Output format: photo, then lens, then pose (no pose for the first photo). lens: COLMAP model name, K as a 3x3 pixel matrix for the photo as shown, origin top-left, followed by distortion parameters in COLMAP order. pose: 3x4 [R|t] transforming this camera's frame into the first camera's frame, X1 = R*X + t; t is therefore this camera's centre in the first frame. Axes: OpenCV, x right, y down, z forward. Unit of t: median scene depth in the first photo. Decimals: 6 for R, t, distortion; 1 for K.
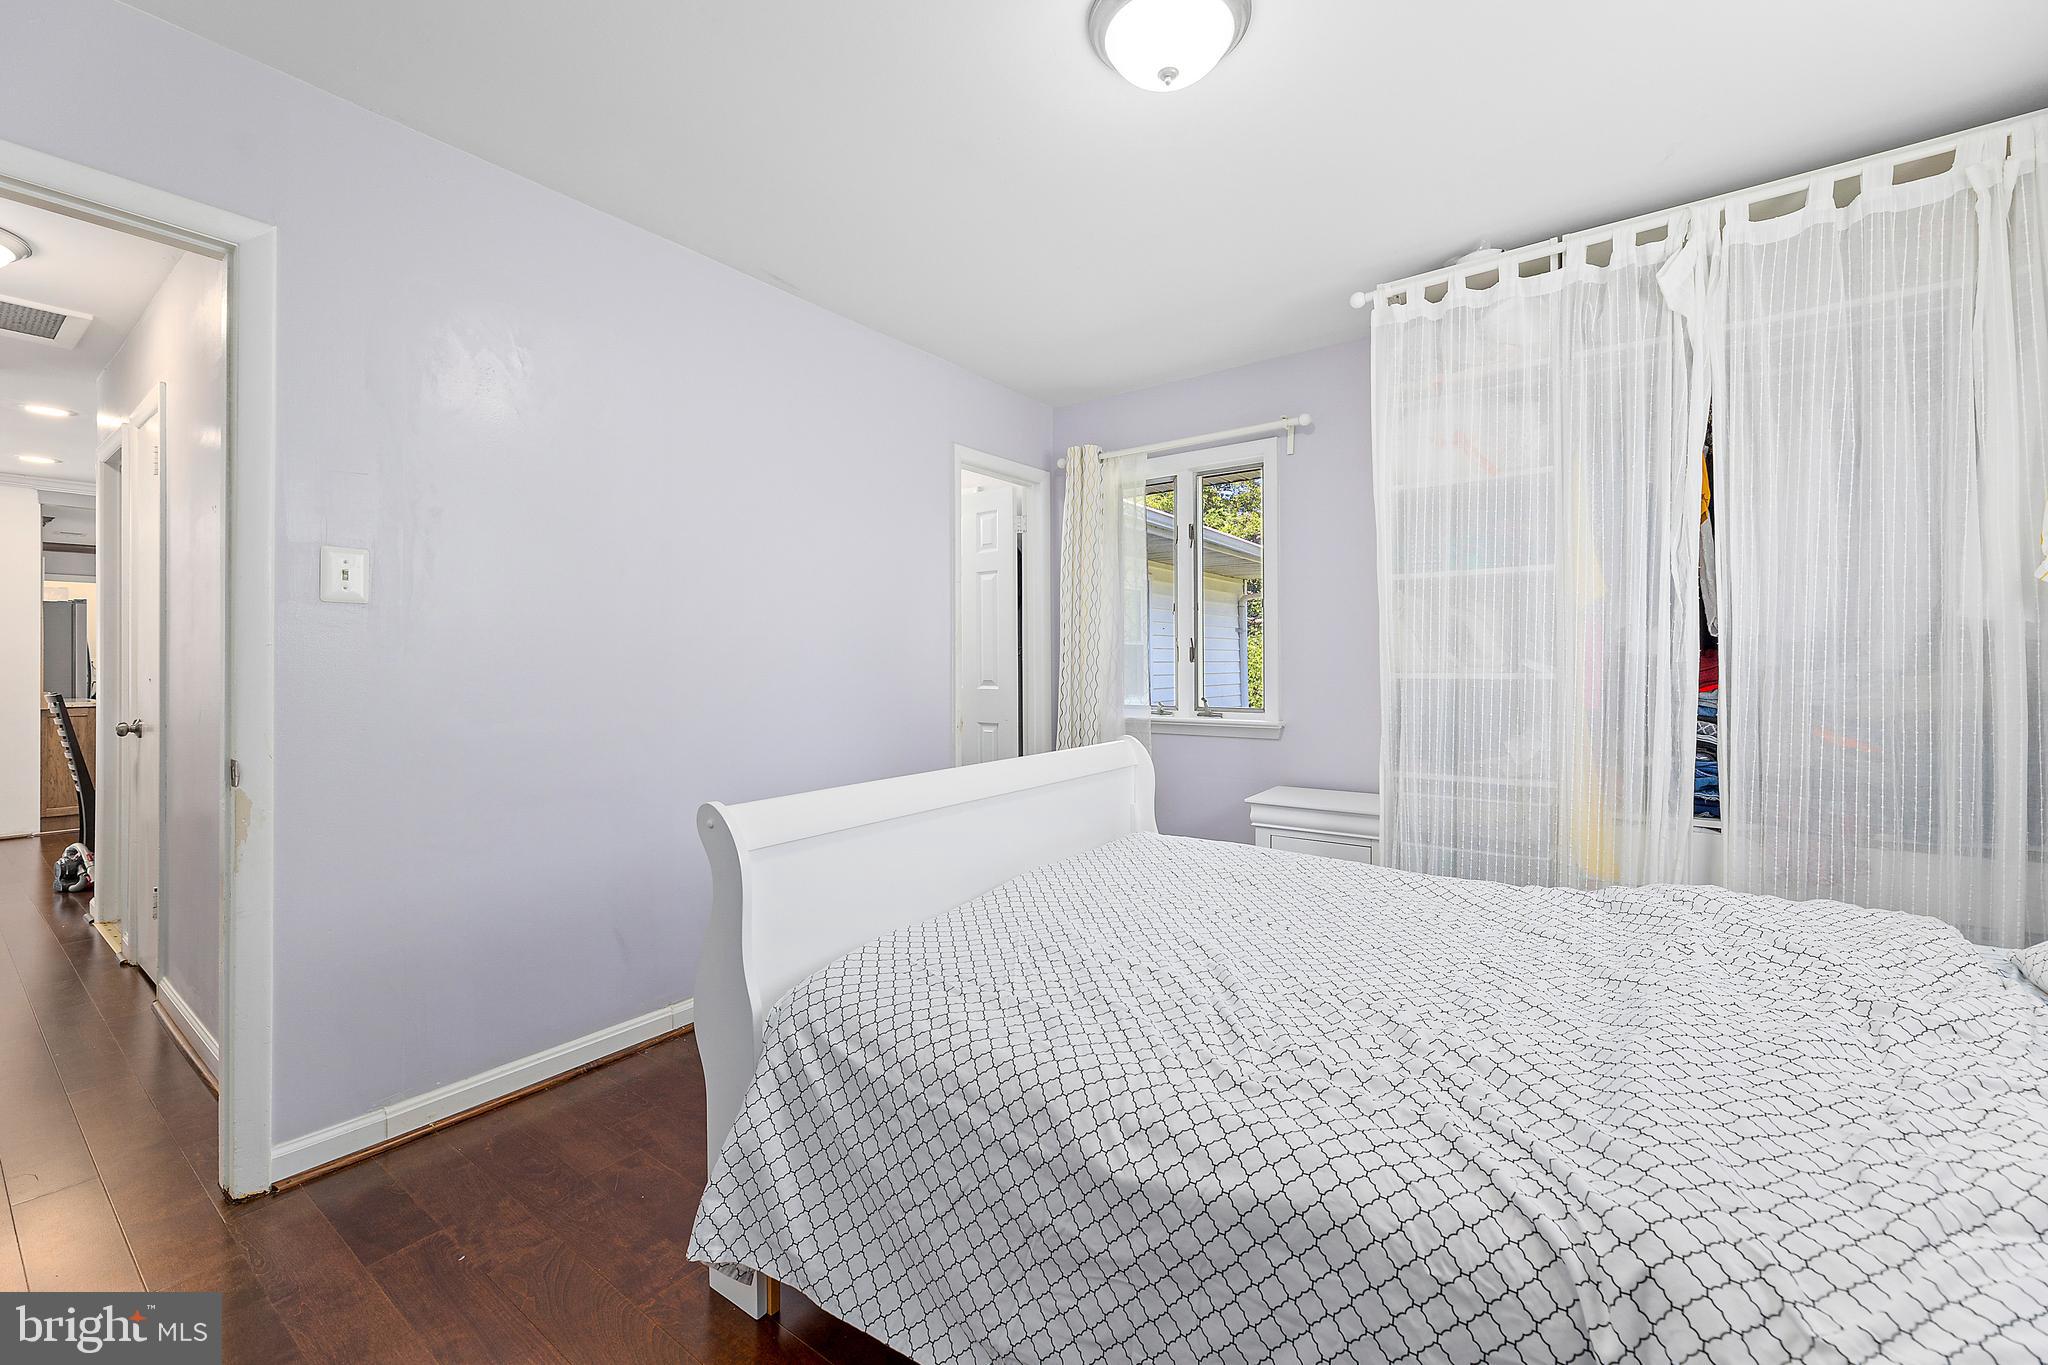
lens RADIAL K [[820.5, 0, 1020.7], [0, 820.5, 674.0], [0, 0, 1]] dist [0.000633, 0.000185]
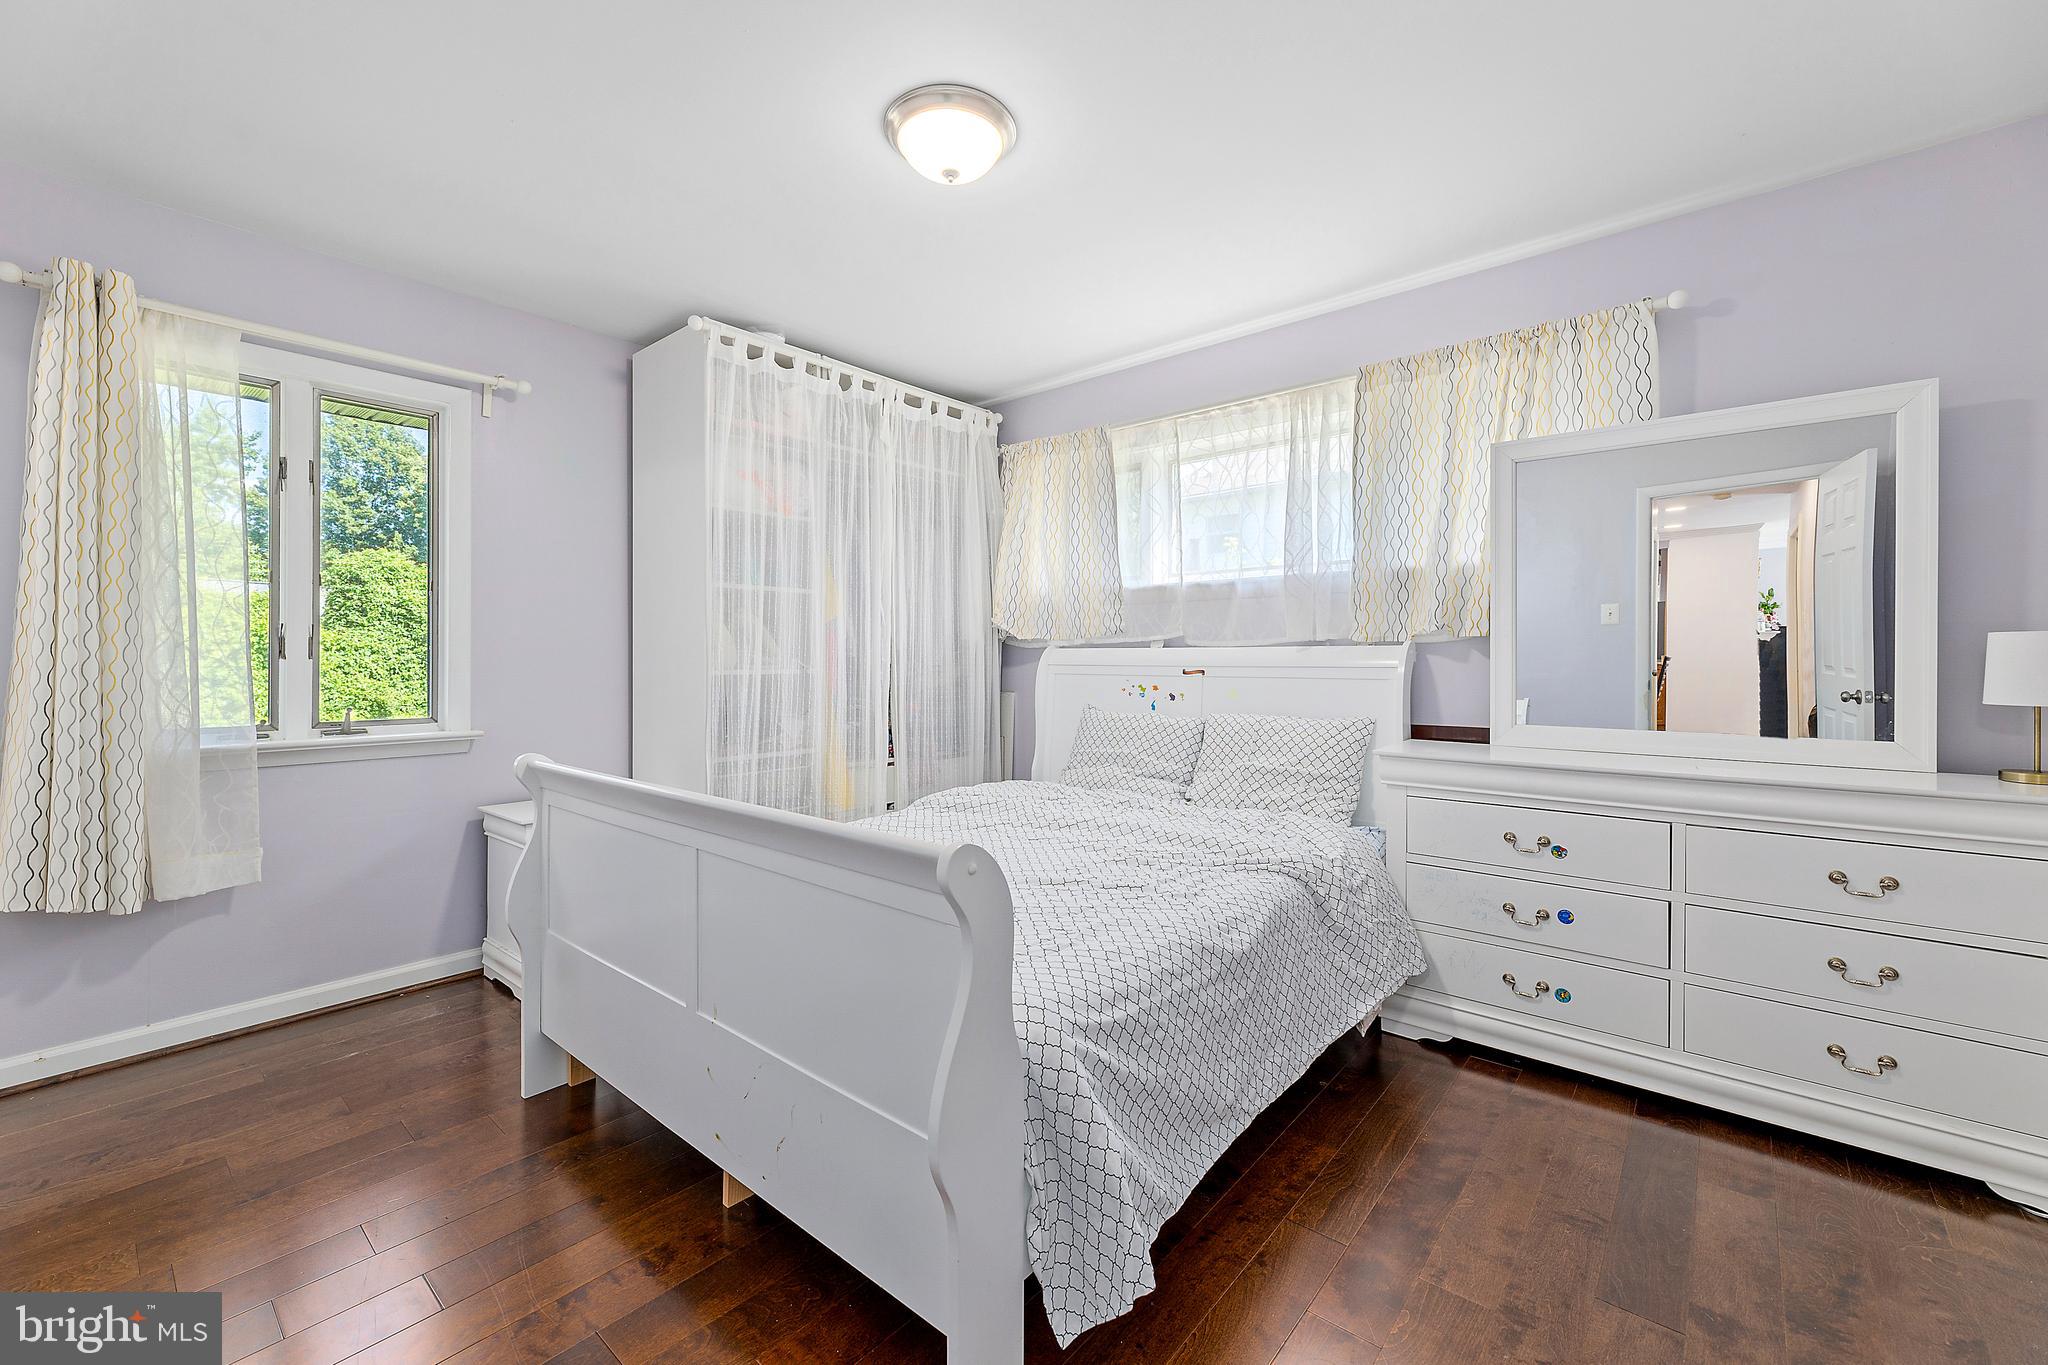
lens RADIAL K [[820.5, 0, 1020.7], [0, 820.5, 674.0], [0, 0, 1]] dist [0.000633, 0.000185]
pose [[0.082767, -0.013170, 0.996482, -0.734578], [0.010242, 0.999871, 0.012364, -0.006769], [-0.996516, 0.009183, 0.082891, 0.575605]]
